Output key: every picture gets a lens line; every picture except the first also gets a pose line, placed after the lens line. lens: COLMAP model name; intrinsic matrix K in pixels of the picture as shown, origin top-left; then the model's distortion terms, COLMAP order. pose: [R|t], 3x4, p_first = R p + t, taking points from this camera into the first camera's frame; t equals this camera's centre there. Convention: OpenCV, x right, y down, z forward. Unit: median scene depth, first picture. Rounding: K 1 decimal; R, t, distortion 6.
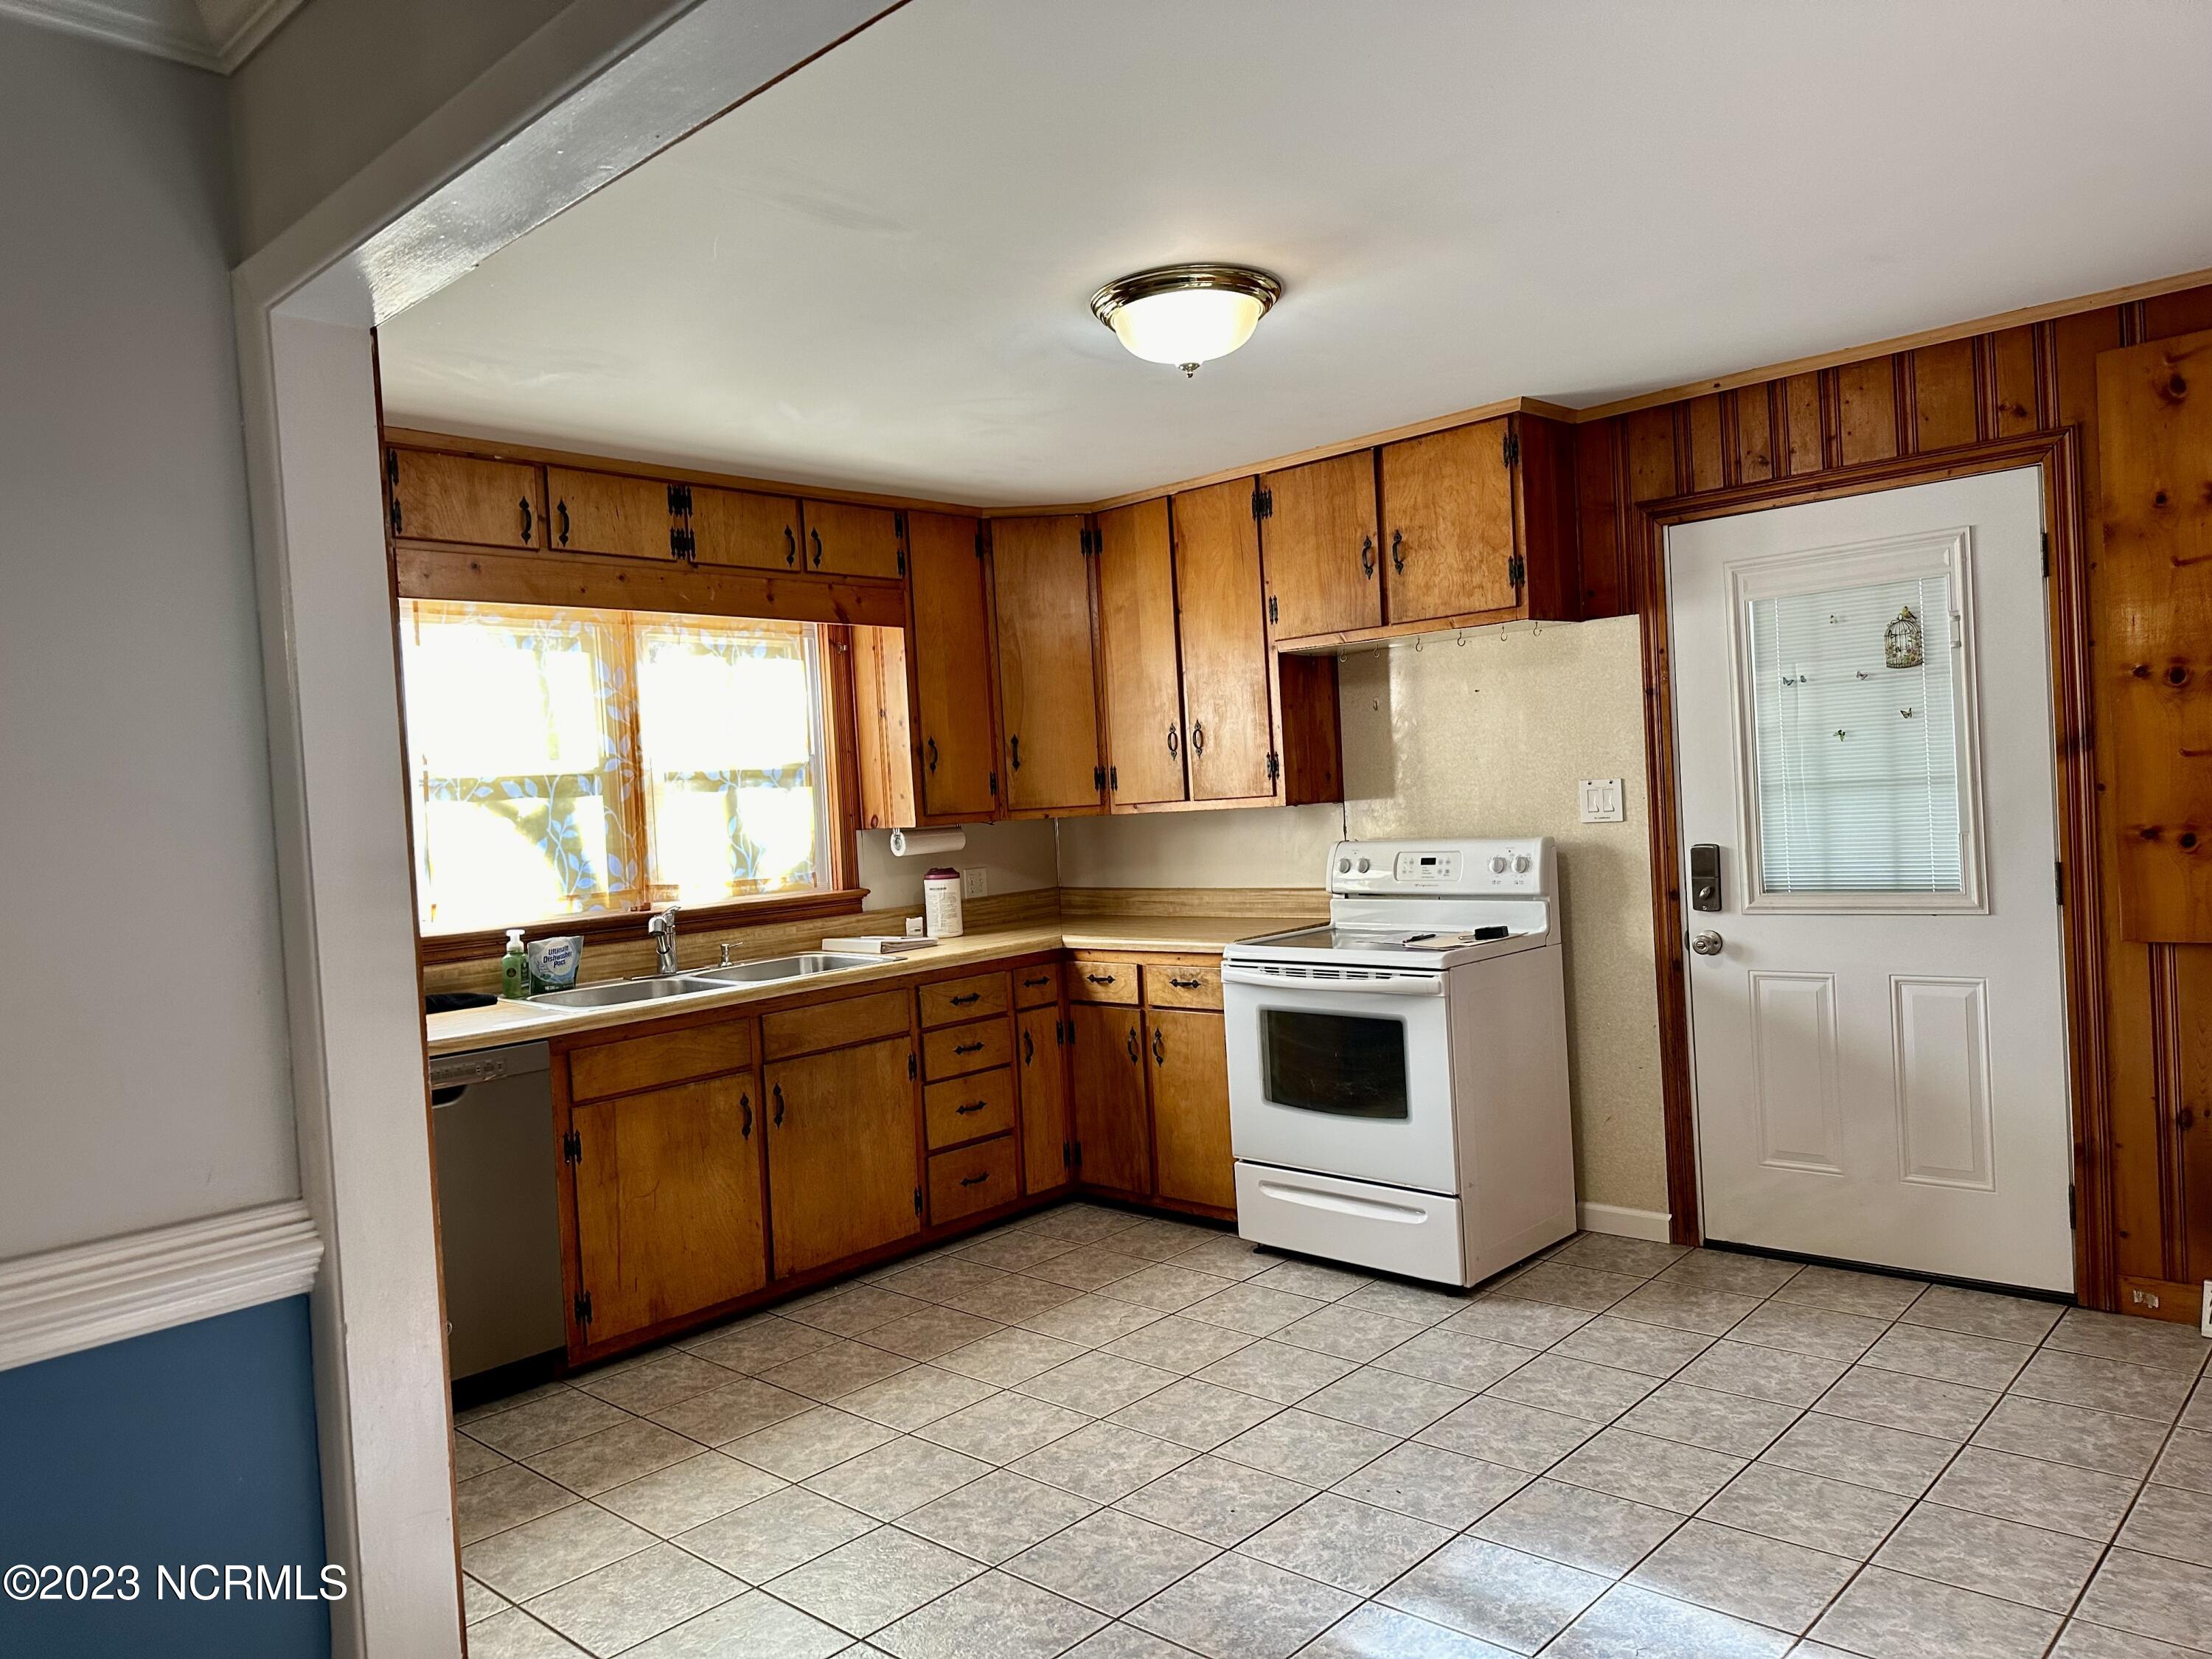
lens RADIAL K [[1568.0, 0, 1100.5], [0, 1568.0, 832.3], [0, 0, 1]] dist [0.000373, -0.013003]
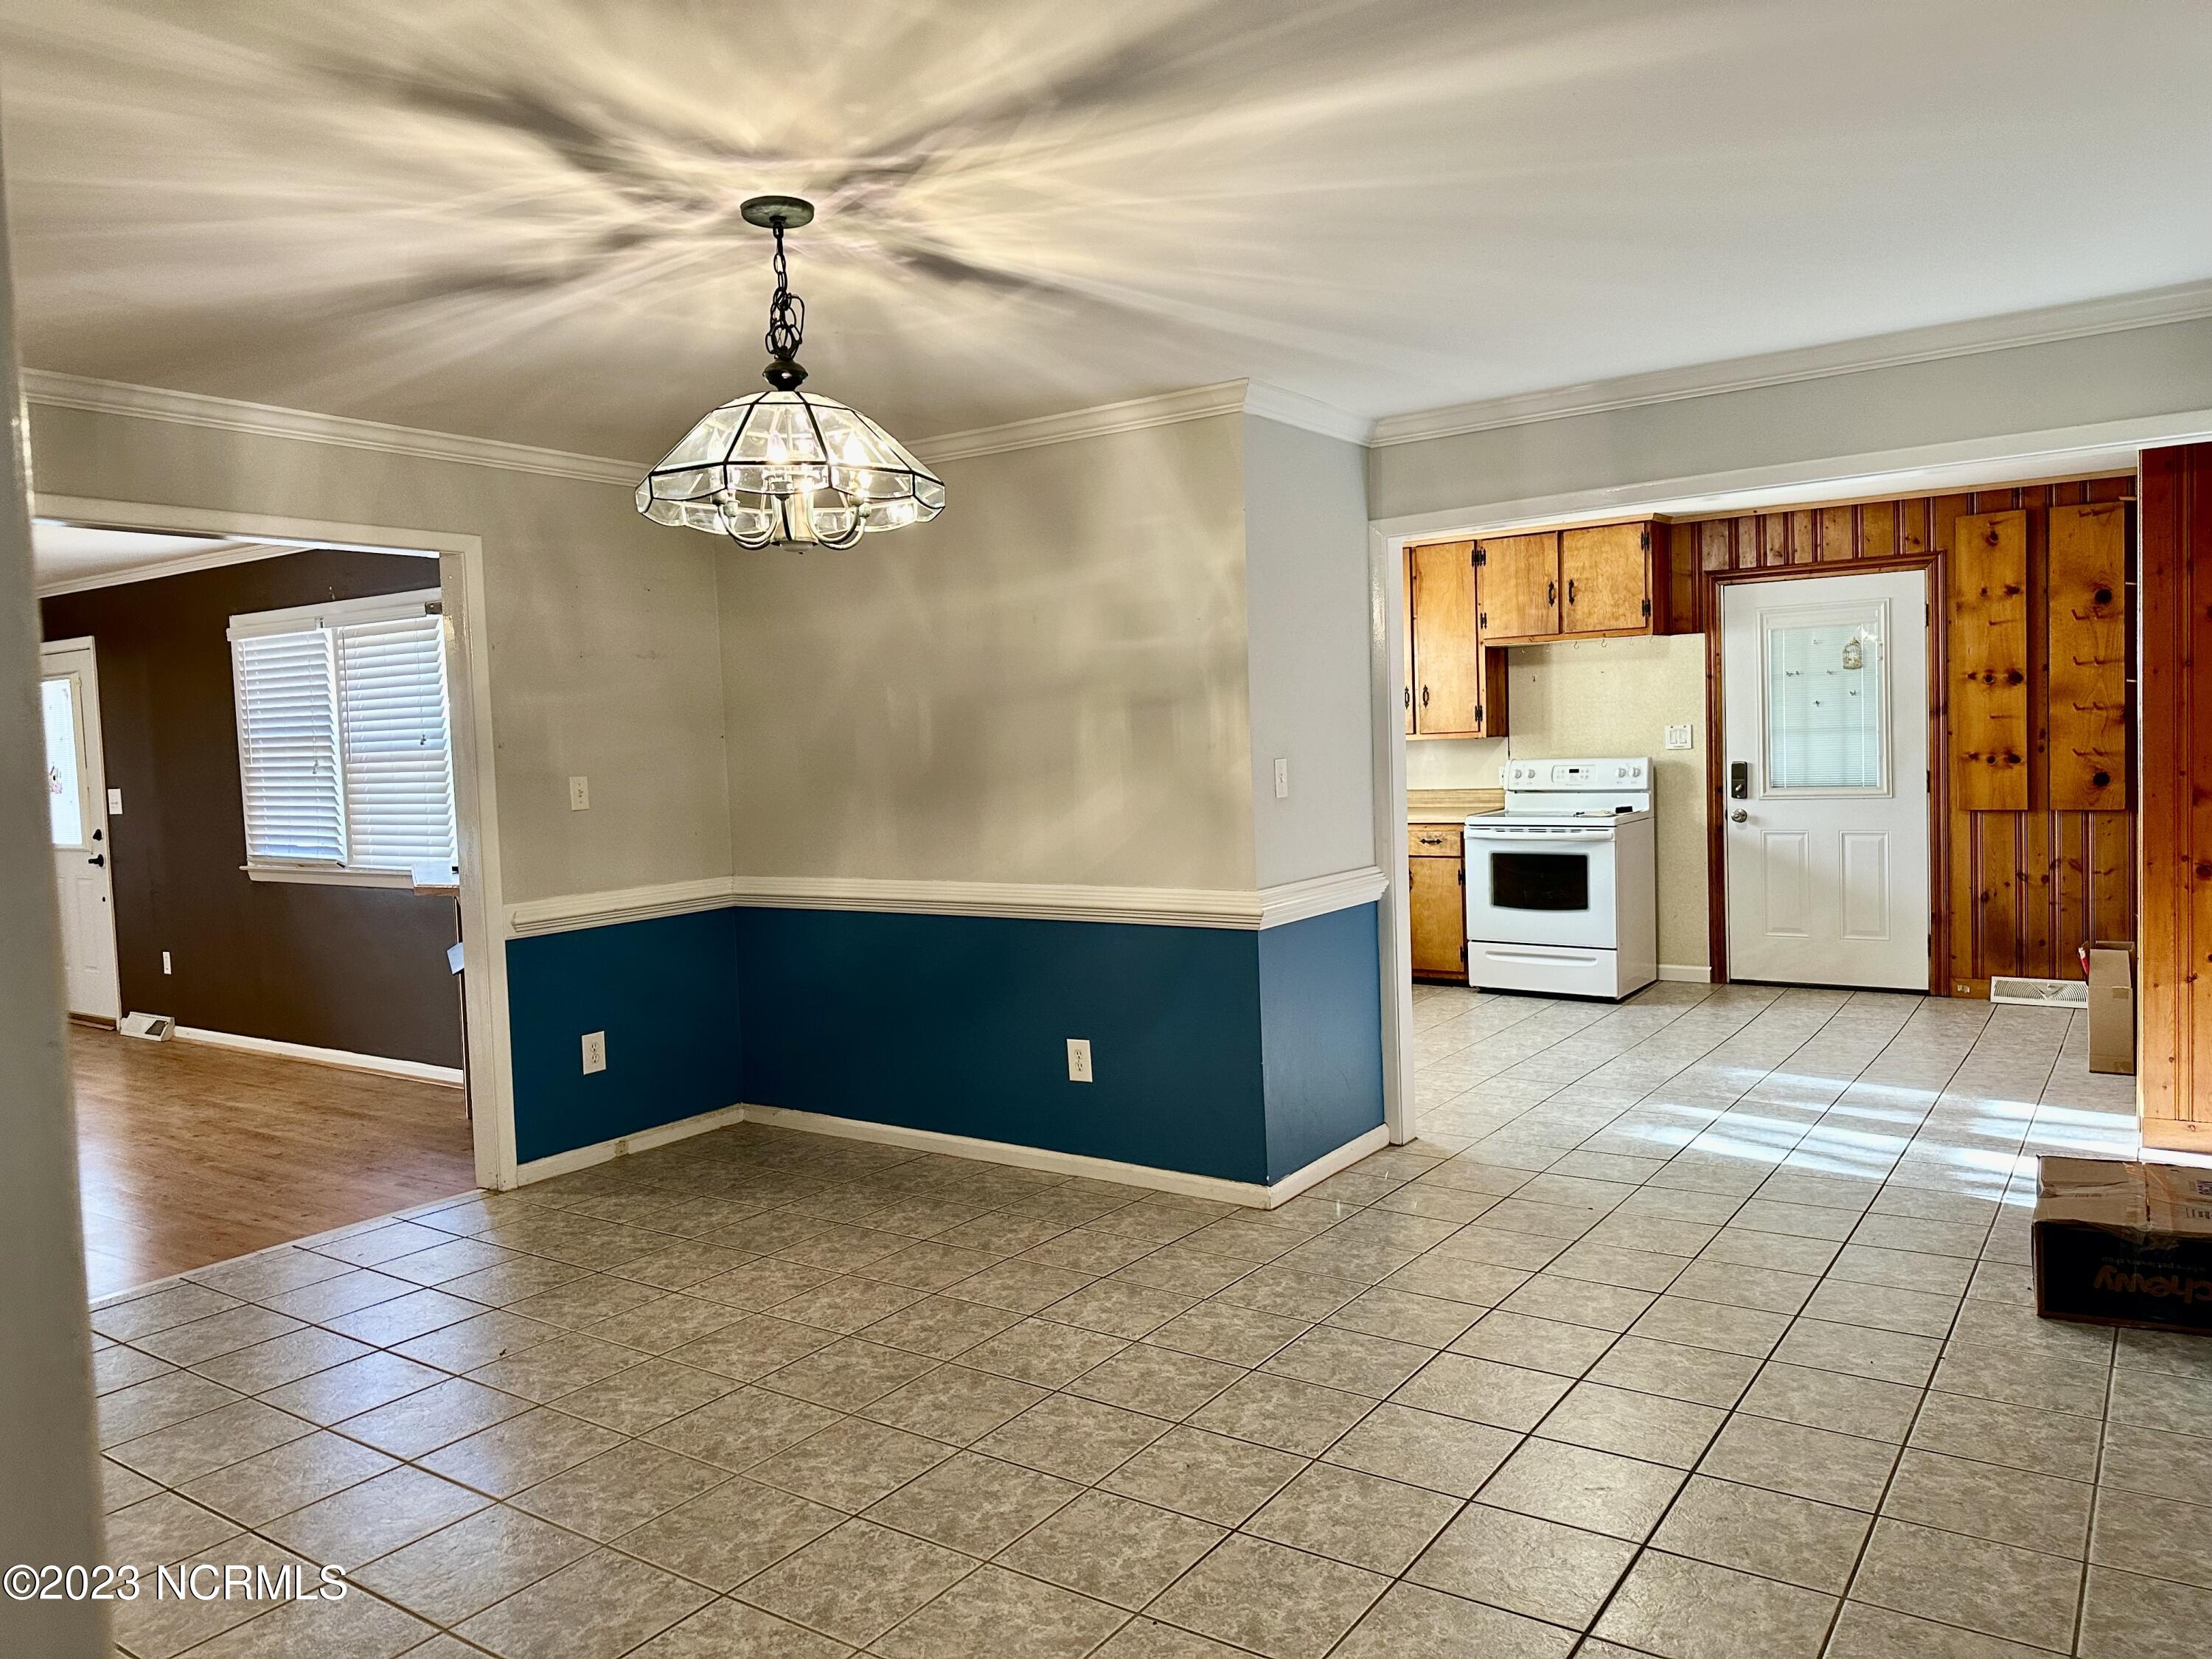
lens RADIAL K [[1568.0, 0, 1110.0], [0, 1568.0, 822.9], [0, 0, 1]] dist [0.000373, -0.013003]
pose [[0.986819, 0.015183, 0.161117, -0.634852], [-0.018643, 0.999626, 0.019985, 0.056323], [-0.160753, -0.022725, 0.986733, -0.690043]]
